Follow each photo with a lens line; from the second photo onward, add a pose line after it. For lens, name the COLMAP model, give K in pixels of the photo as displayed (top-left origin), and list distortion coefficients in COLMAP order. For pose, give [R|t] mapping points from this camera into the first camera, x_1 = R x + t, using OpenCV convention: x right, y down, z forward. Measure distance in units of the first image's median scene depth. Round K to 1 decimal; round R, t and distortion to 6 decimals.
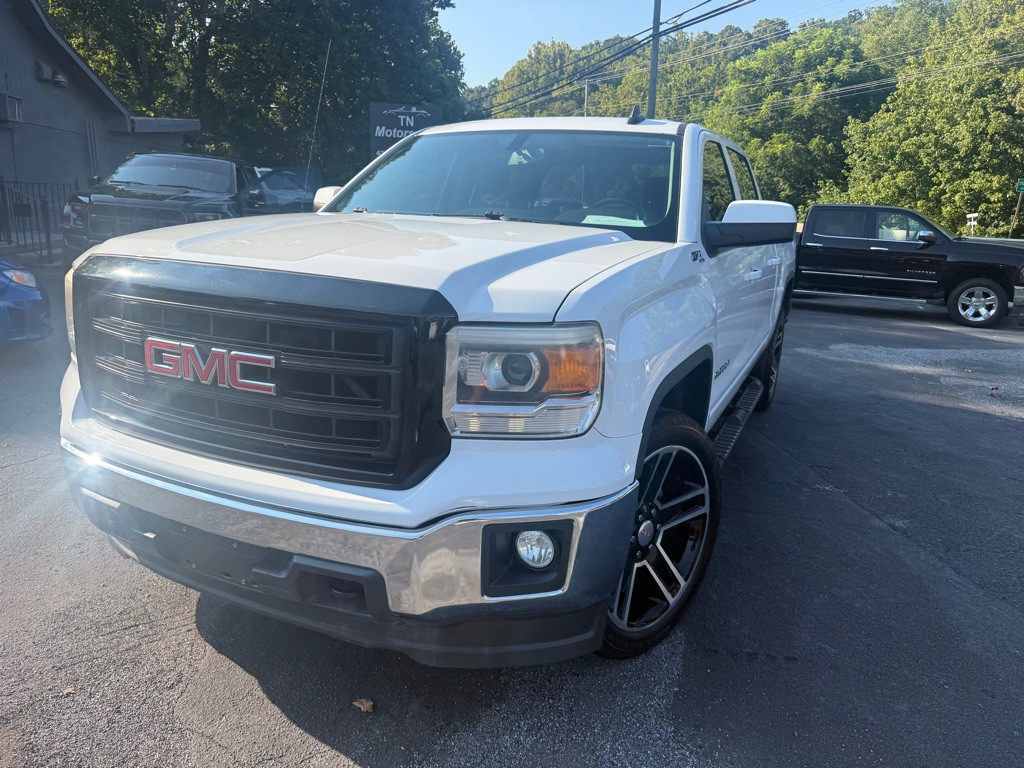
lens RADIAL K [[728.9, 0, 503.9], [0, 728.9, 379.7], [0, 0, 1]] dist [0.020063, -0.026052]
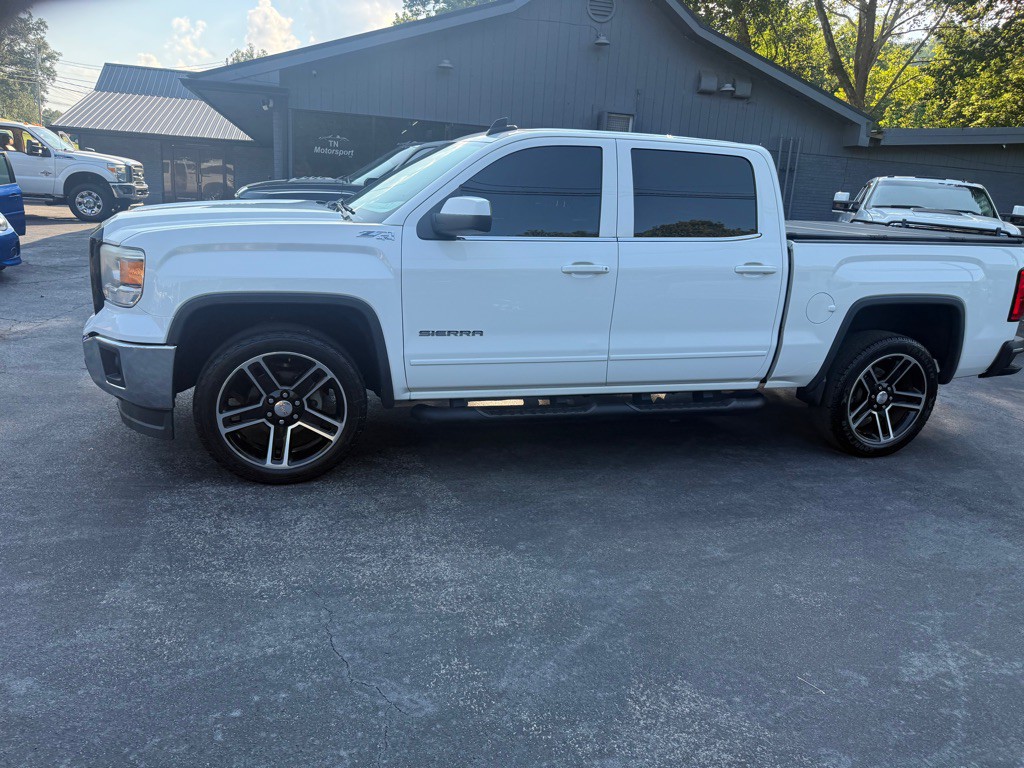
lens RADIAL K [[728.9, 0, 495.0], [0, 728.9, 373.4], [0, 0, 1]] dist [0.020063, -0.026052]
pose [[0.665002, 0.180685, -0.724655, 1.369387], [-0.199938, 0.977947, 0.060362, -0.039266], [0.719581, 0.104745, 0.686463, 0.239987]]
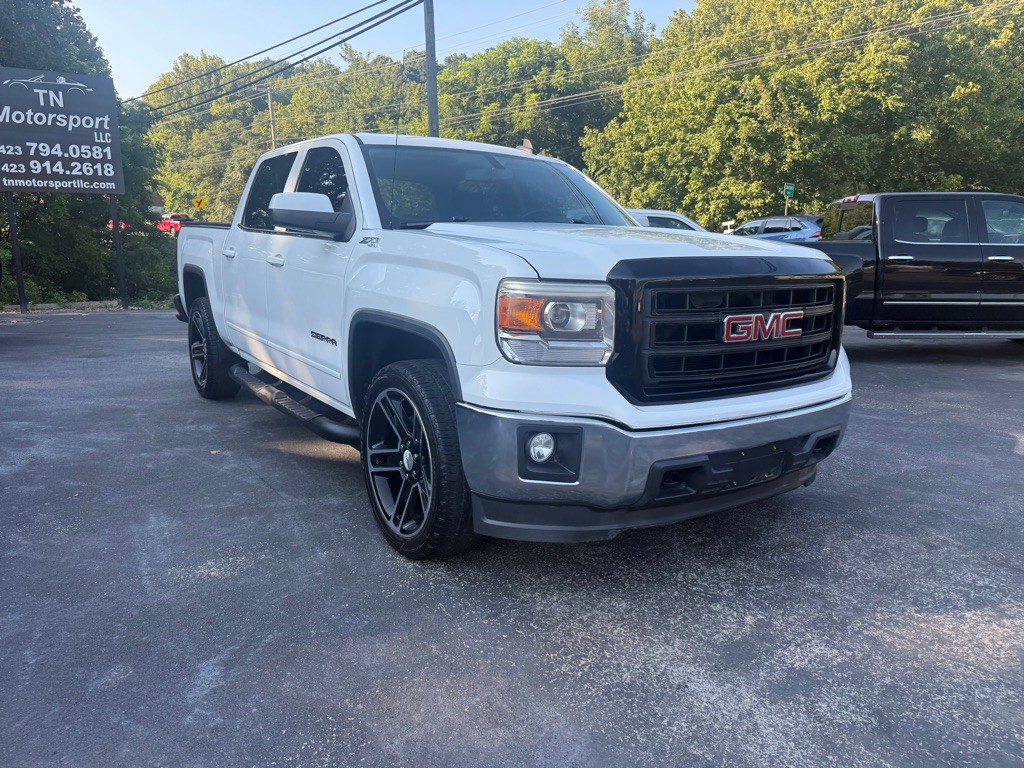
lens RADIAL K [[728.9, 0, 514.6], [0, 728.9, 380.9], [0, 0, 1]] dist [0.020063, -0.026052]
pose [[0.899997, -0.124738, 0.417666, -0.626152], [0.138850, 0.990307, -0.003439, -0.585645], [-0.413189, 0.061088, 0.908594, 2.733931]]
